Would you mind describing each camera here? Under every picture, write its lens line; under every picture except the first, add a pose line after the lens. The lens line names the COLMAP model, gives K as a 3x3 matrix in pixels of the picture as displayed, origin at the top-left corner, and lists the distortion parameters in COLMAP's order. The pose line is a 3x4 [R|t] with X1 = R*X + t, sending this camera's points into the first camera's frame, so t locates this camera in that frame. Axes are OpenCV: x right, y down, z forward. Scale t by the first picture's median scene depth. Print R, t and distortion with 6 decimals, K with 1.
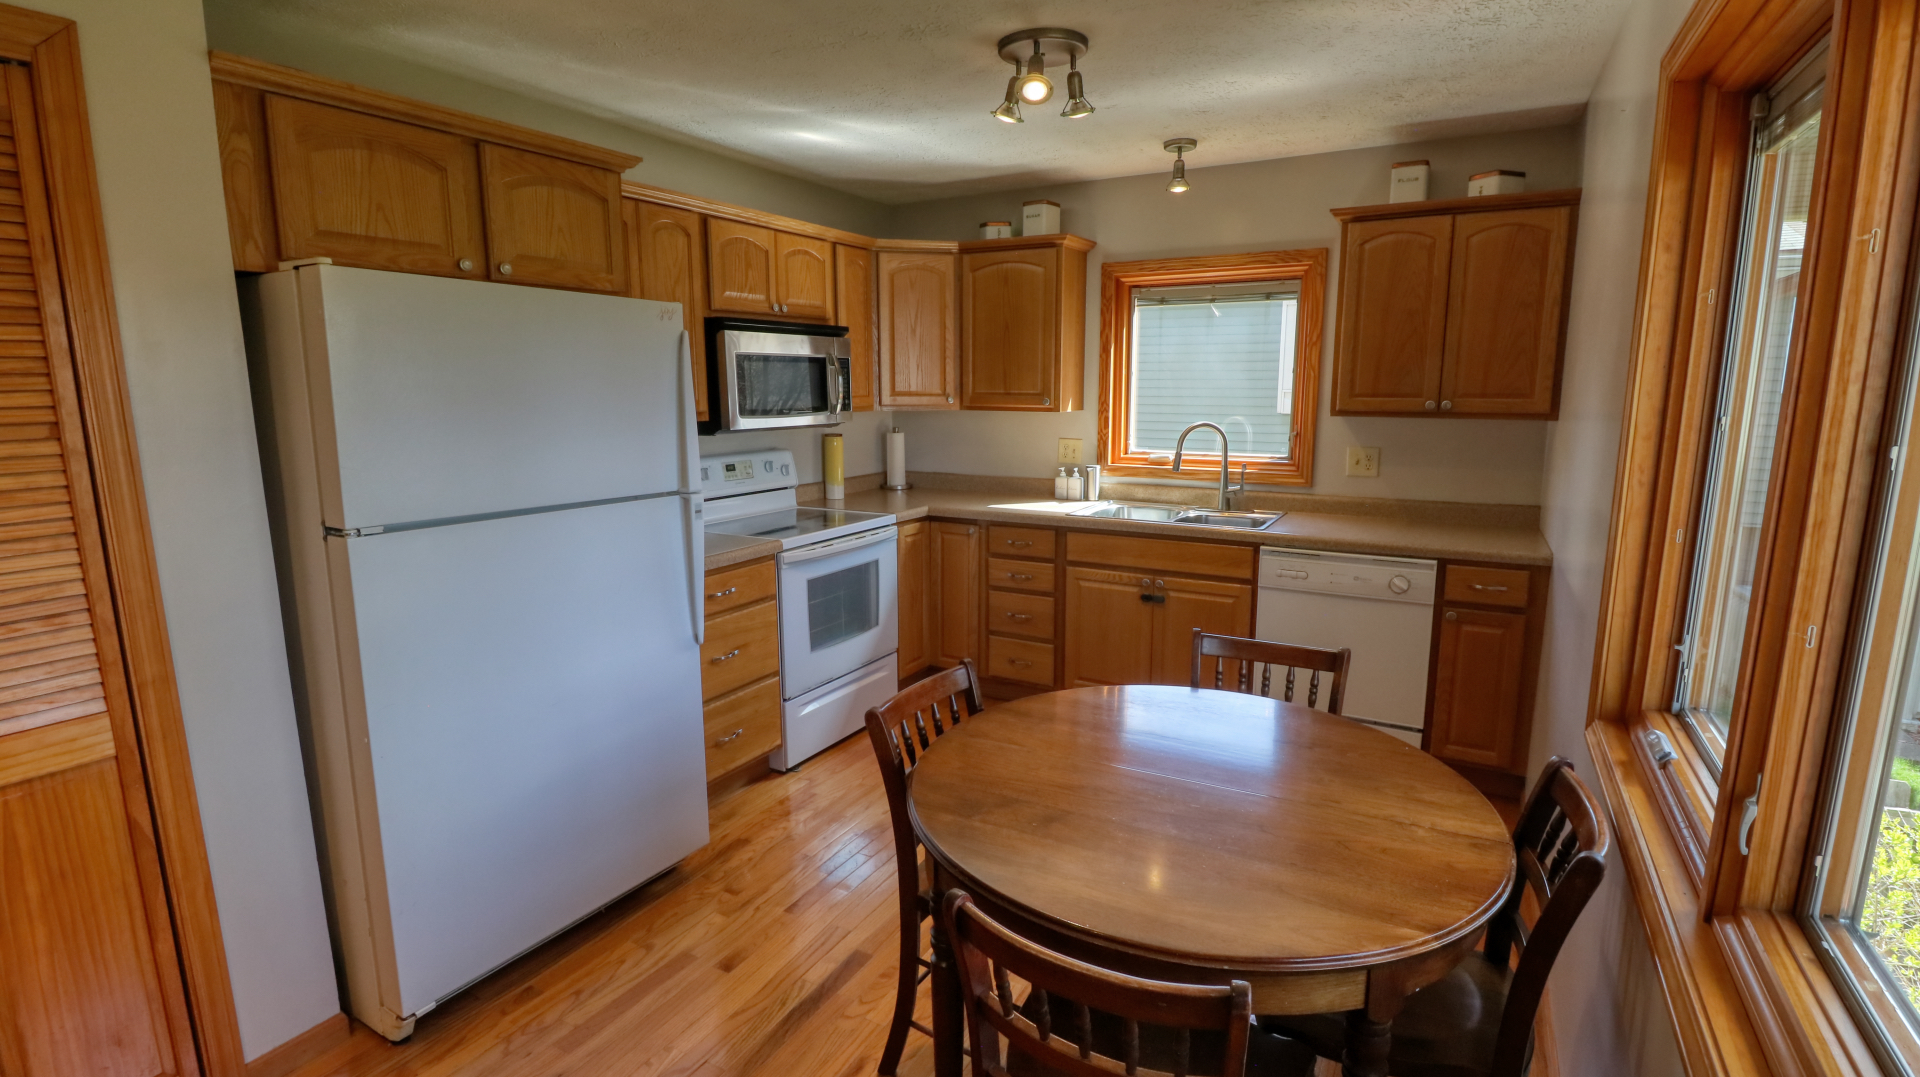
lens RADIAL K [[887.1, 0, 960.4], [0, 887.1, 531.9], [0, 0, 1]] dist [-0.000313, -0.005817]
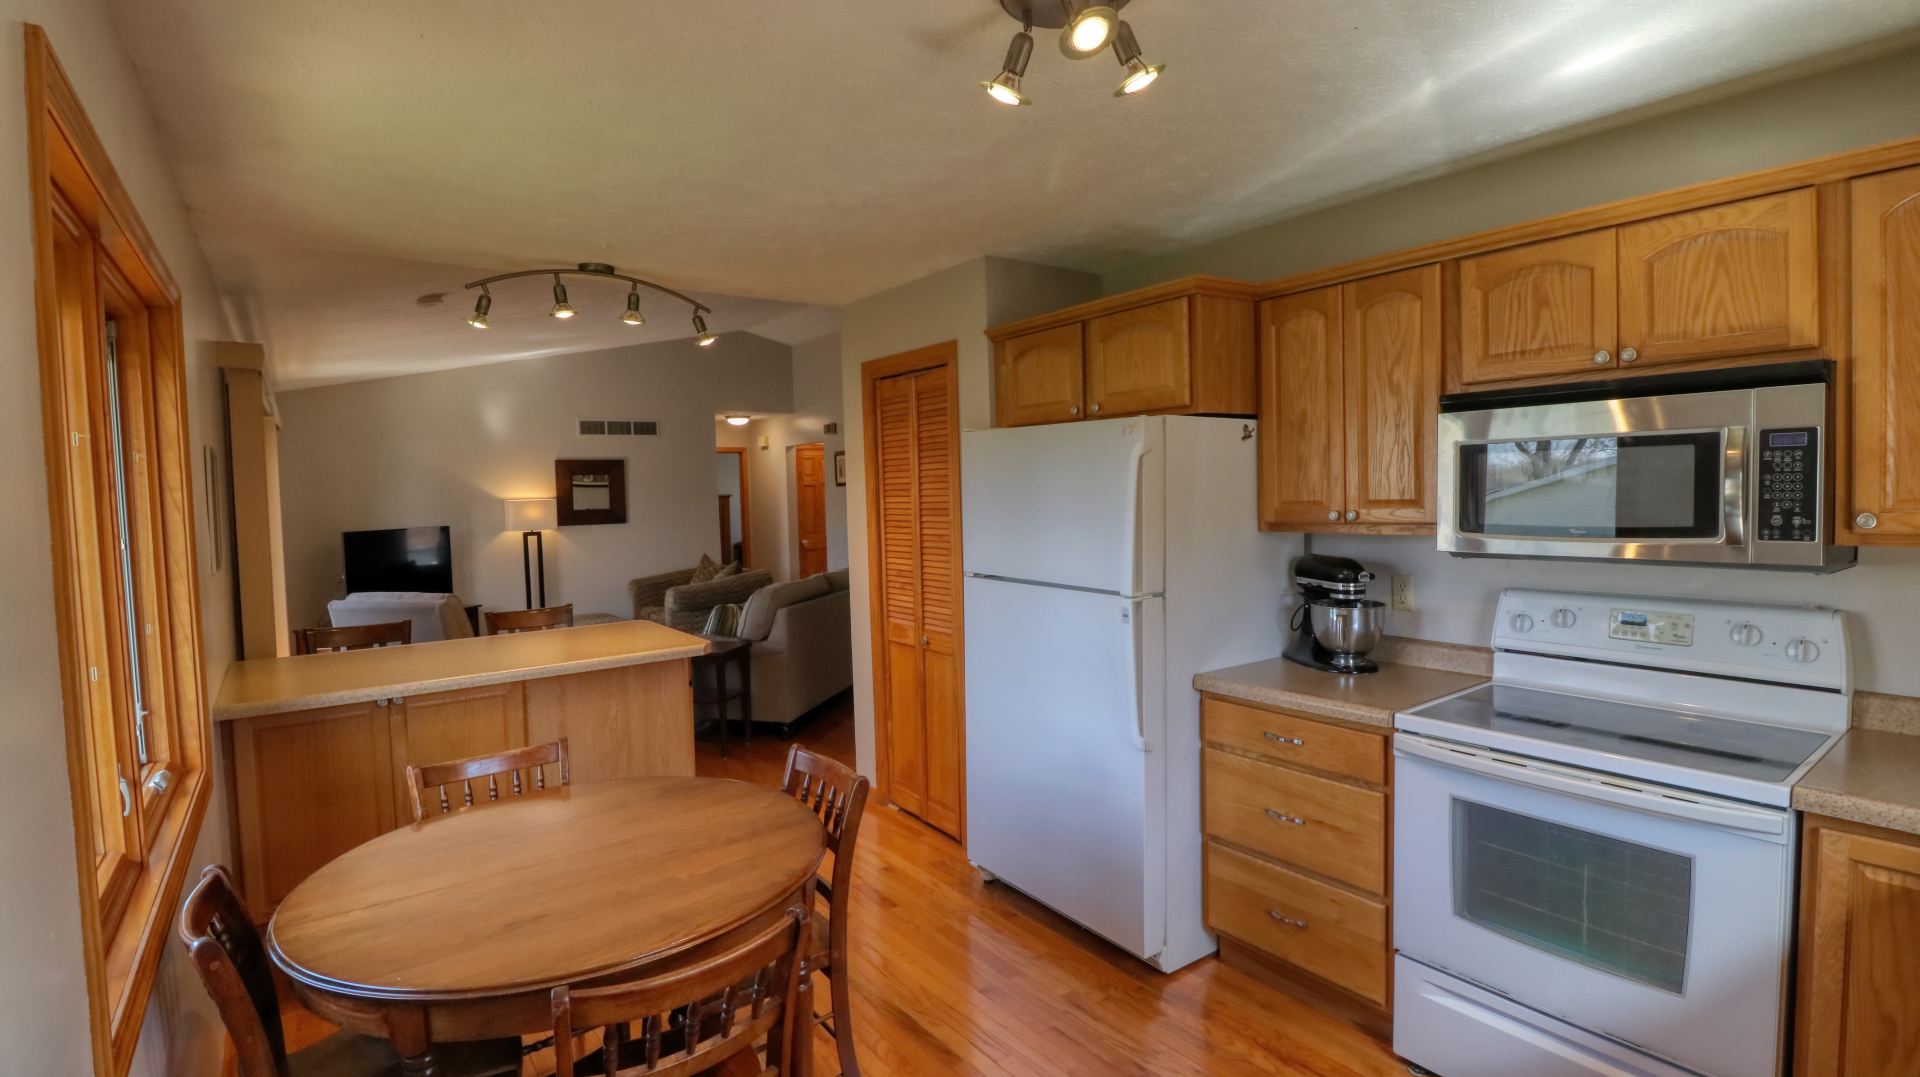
lens RADIAL K [[887.1, 0, 972.1], [0, 887.1, 538.2], [0, 0, 1]] dist [-0.000313, -0.005817]
pose [[-0.393163, 0.059338, -0.917552, 0.501291], [-0.131806, 0.983972, 0.120111, -0.148894], [0.909972, 0.168162, -0.379040, 0.855164]]
